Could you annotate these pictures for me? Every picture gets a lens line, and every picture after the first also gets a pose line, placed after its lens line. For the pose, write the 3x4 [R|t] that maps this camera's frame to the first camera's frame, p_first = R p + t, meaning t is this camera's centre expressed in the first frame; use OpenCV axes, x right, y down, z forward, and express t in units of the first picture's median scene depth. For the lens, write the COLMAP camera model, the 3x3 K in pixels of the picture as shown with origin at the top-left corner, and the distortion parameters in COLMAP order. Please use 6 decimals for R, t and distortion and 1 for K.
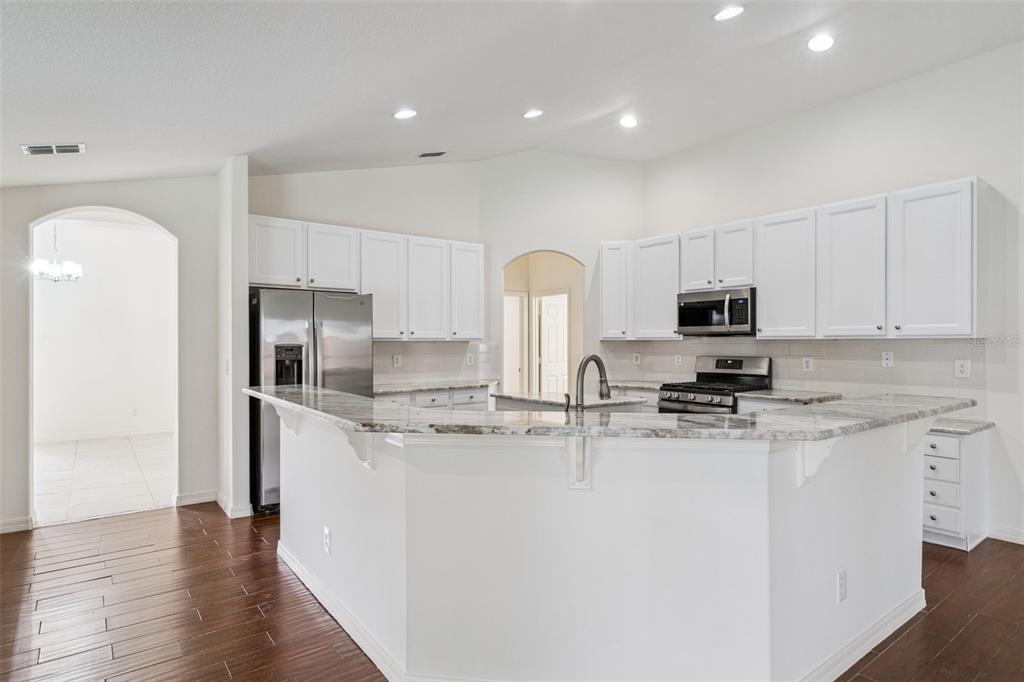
lens RADIAL K [[558.0, 0, 514.4], [0, 558.0, 342.6], [0, 0, 1]] dist [-0.005496, 0.004048]
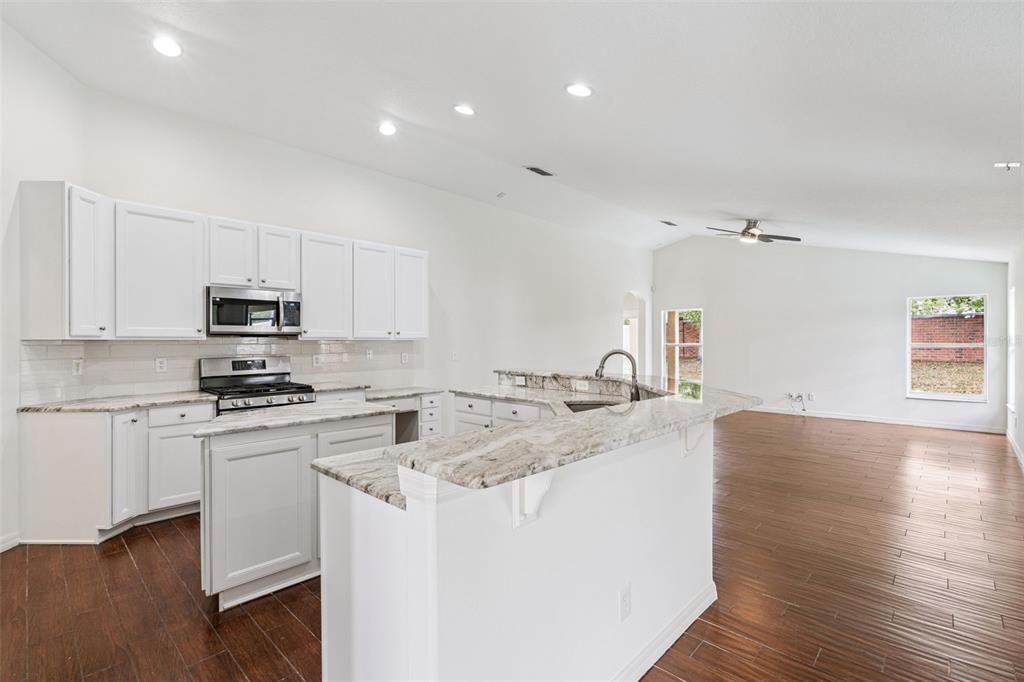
lens RADIAL K [[458.1, 0, 515.5], [0, 458.1, 342.2], [0, 0, 1]] dist [-0.002646, 0.000148]
pose [[-0.153157, 0.001240, 0.988201, -0.483698], [0.001920, 0.999998, -0.000957, 0.000174], [-0.988200, 0.001751, -0.153159, 0.654930]]
